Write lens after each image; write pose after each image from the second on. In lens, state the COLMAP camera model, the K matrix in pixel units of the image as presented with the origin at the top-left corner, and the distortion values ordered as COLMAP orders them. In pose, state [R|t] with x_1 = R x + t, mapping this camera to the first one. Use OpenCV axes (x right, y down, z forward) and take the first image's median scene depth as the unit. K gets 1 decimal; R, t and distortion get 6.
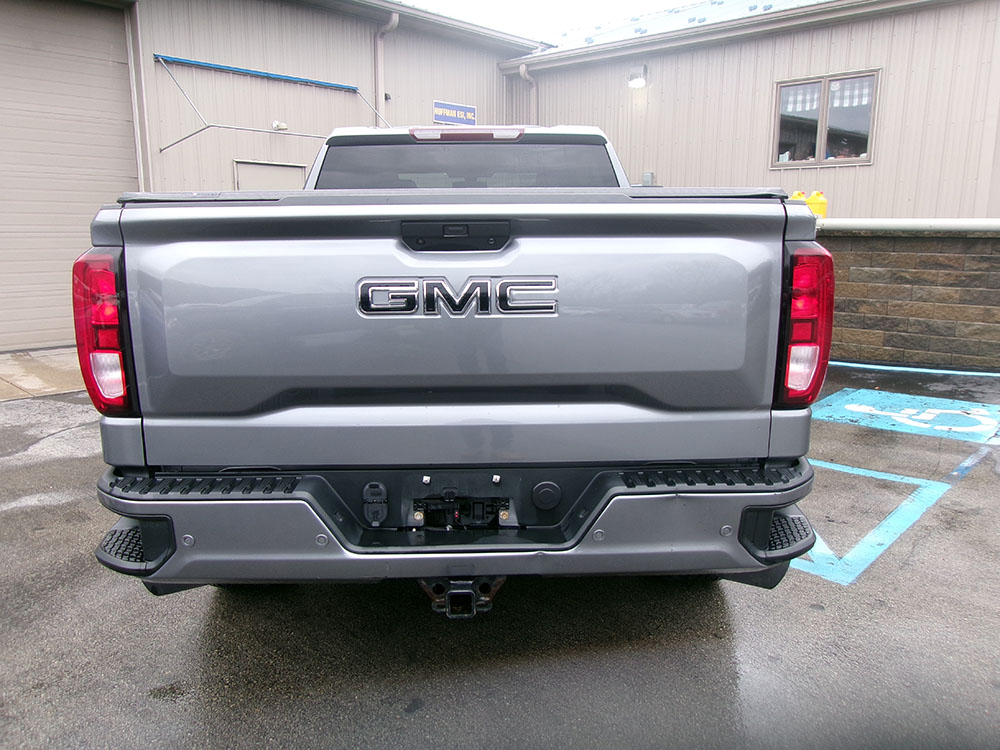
lens RADIAL K [[774.0, 0, 495.6], [0, 774.0, 374.5], [0, 0, 1]] dist [-0.019281, 0.040287]
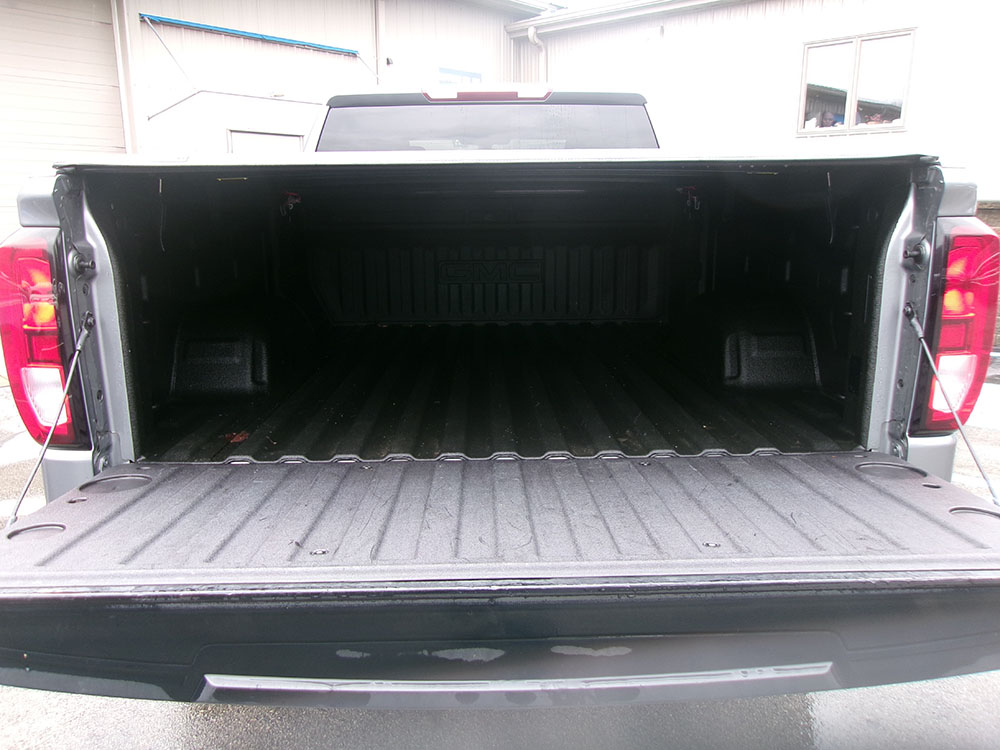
lens RADIAL K [[772.4, 0, 494.4], [0, 772.4, 373.2], [0, 0, 1]] dist [0.002494, 0.011568]
pose [[0.999995, -0.002312, -0.002377, -0.012513], [0.002388, 0.999466, 0.032580, -0.010021], [0.002301, -0.032585, 0.999466, 0.051743]]
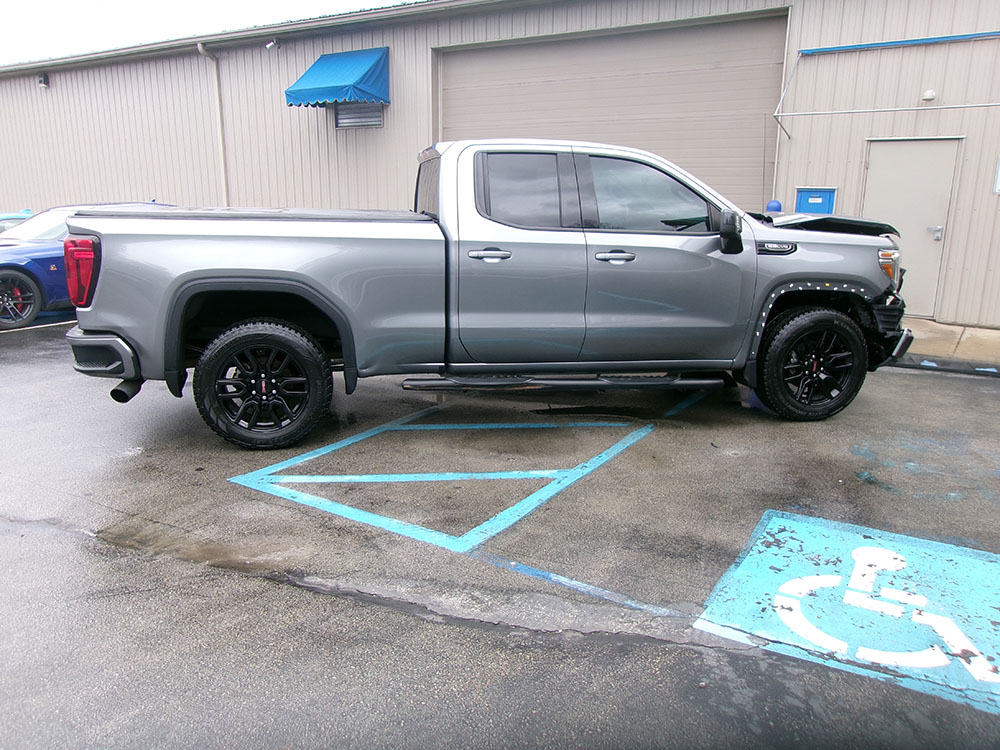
lens RADIAL K [[772.4, 0, 494.4], [0, 772.4, 373.2], [0, 0, 1]] dist [0.002494, 0.011568]
pose [[0.165141, 0.231177, -0.958794, 0.646252], [-0.185930, 0.962008, 0.199927, -0.103474], [0.968586, 0.145253, 0.201849, 0.400659]]
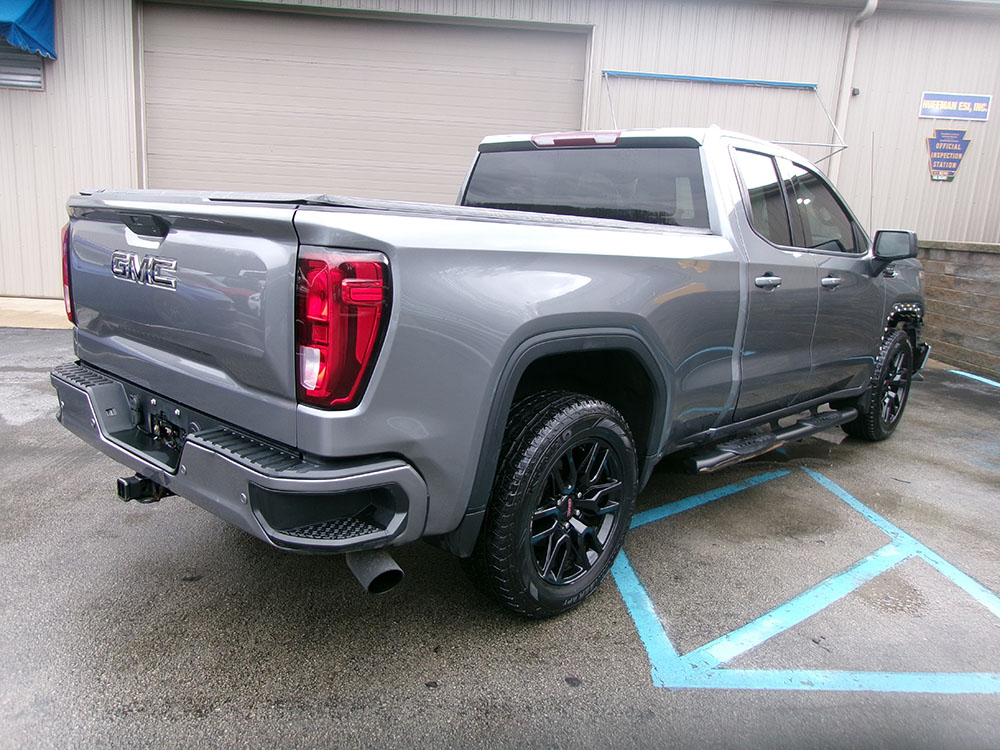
lens RADIAL K [[774.0, 0, 495.6], [0, 774.0, 374.5], [0, 0, 1]] dist [-0.019281, 0.040287]
pose [[0.714516, 0.180268, -0.675996, 0.284504], [-0.181277, 0.980939, 0.069981, -0.026496], [0.675726, 0.072541, 0.733575, 0.091152]]
